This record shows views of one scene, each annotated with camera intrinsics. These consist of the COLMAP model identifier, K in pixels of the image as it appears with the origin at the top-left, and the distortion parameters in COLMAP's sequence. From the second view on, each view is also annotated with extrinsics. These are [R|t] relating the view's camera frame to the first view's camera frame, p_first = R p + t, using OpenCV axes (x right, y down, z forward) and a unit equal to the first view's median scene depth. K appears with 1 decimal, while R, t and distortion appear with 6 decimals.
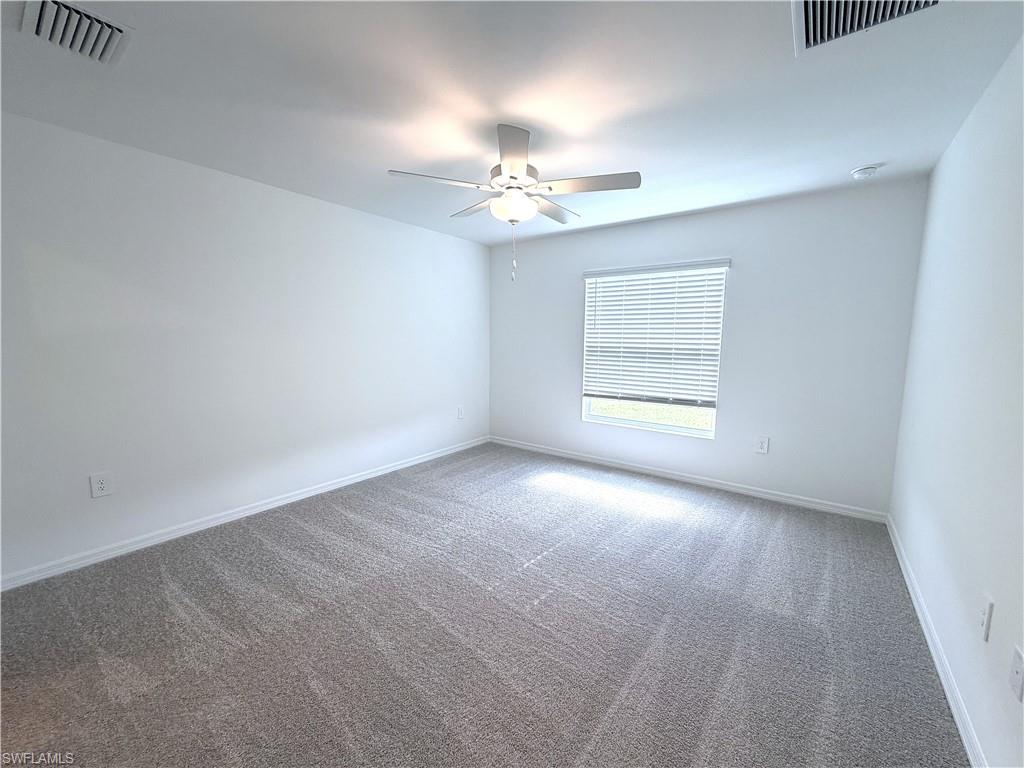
lens RADIAL K [[406.7, 0, 507.5], [0, 406.7, 385.7], [0, 0, 1]] dist [0.001356, -0.000237]
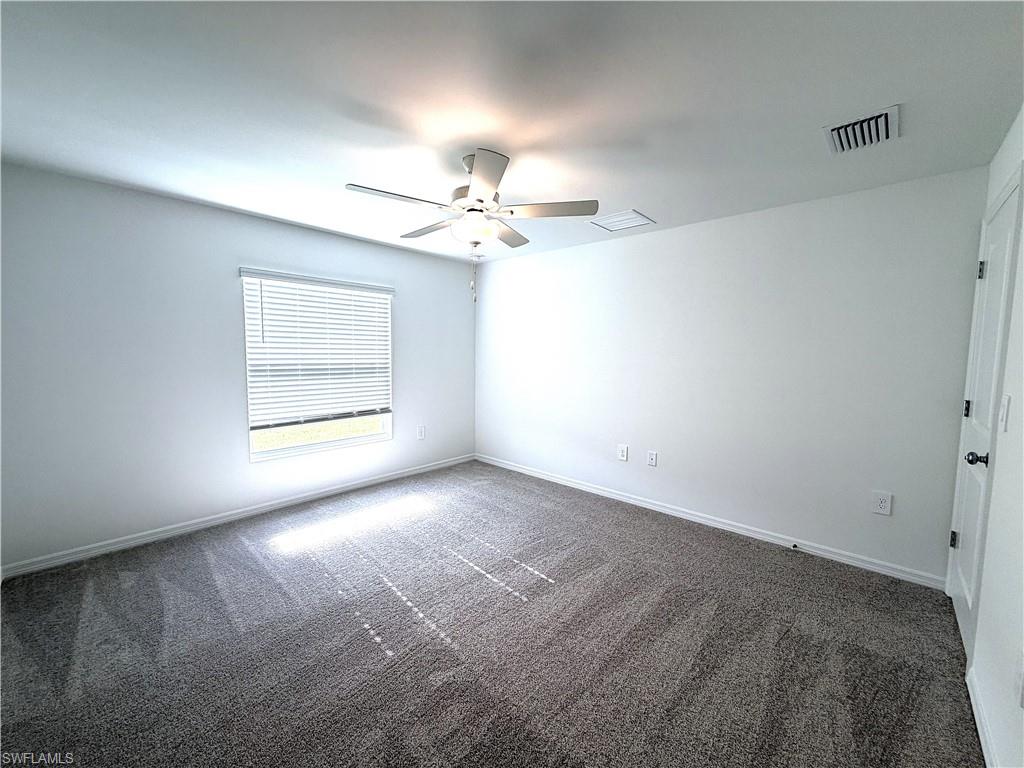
lens RADIAL K [[406.7, 0, 509.9], [0, 406.7, 387.8], [0, 0, 1]] dist [0.001356, -0.000237]
pose [[0.098238, -0.093584, 0.990753, -0.580893], [0.110295, 0.990459, 0.082620, -0.070963], [-0.989032, 0.101158, 0.107622, 0.488771]]
